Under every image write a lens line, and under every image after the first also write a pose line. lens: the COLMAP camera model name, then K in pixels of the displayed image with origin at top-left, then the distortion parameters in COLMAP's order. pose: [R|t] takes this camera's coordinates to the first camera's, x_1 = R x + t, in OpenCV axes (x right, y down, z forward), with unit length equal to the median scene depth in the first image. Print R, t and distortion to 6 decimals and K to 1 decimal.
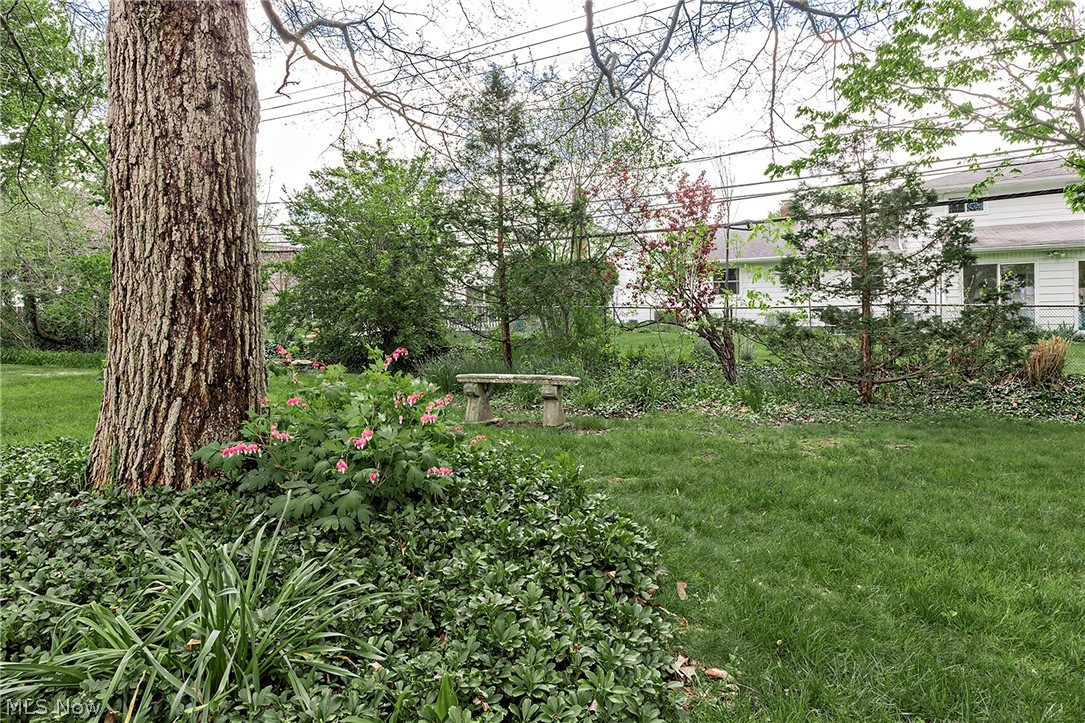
lens RADIAL K [[665.0, 0, 541.6], [0, 665.0, 303.8], [0, 0, 1]] dist [0.004571, 0.000582]
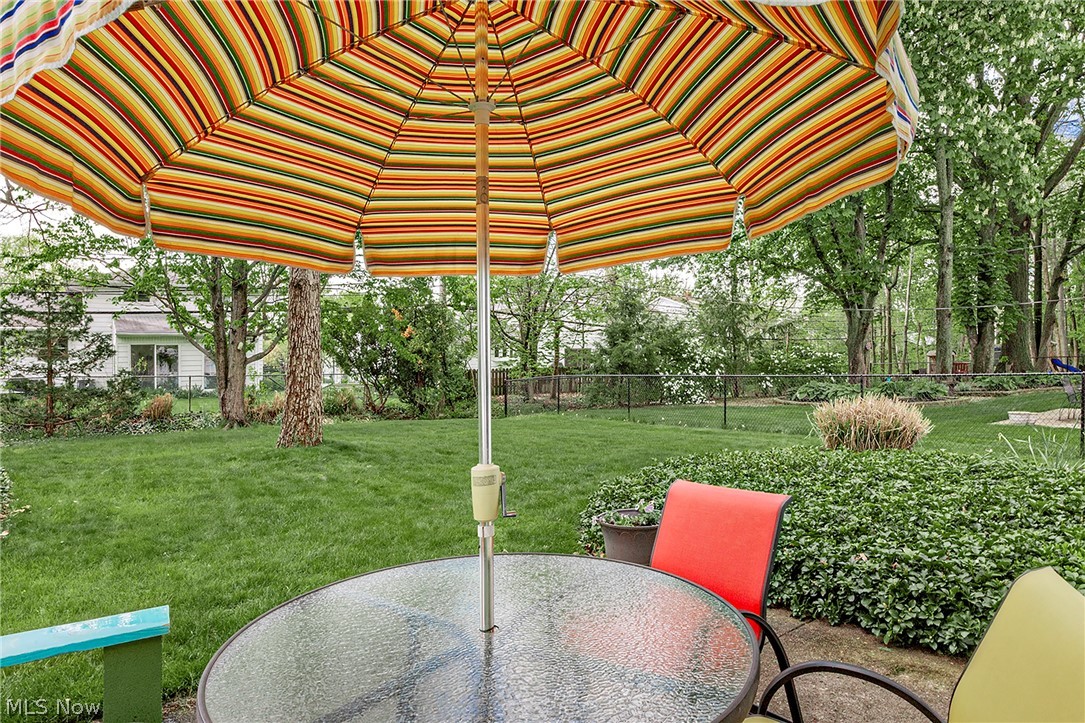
lens RADIAL K [[628.2, 0, 542.0], [0, 628.2, 362.1], [0, 0, 1]] dist [-0.022995, -0.000414]
pose [[0.434009, 0.005953, 0.900889, -0.358756], [0.002022, 0.999969, -0.007581, -0.024808], [-0.900906, 0.005112, 0.433983, -0.749833]]
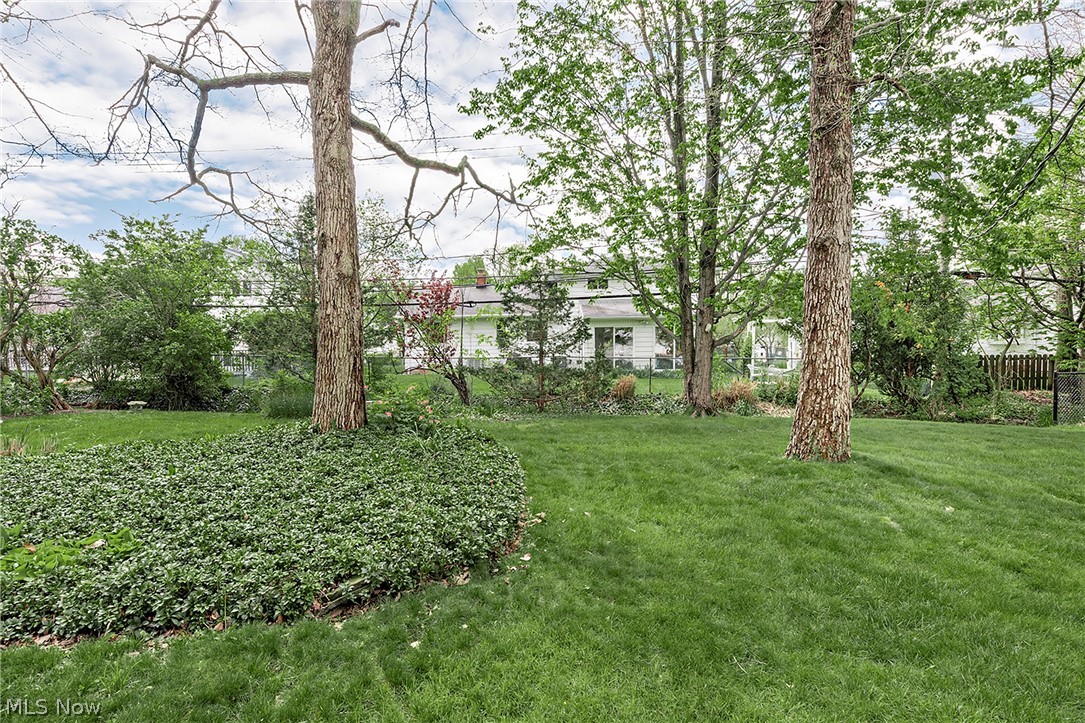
lens RADIAL K [[628.2, 0, 542.0], [0, 628.2, 362.1], [0, 0, 1]] dist [-0.022995, -0.000414]
pose [[0.893107, -0.005298, 0.449813, -0.281747], [-0.006589, 0.999669, 0.024857, -0.032374], [-0.449796, -0.025164, 0.892777, -0.532212]]
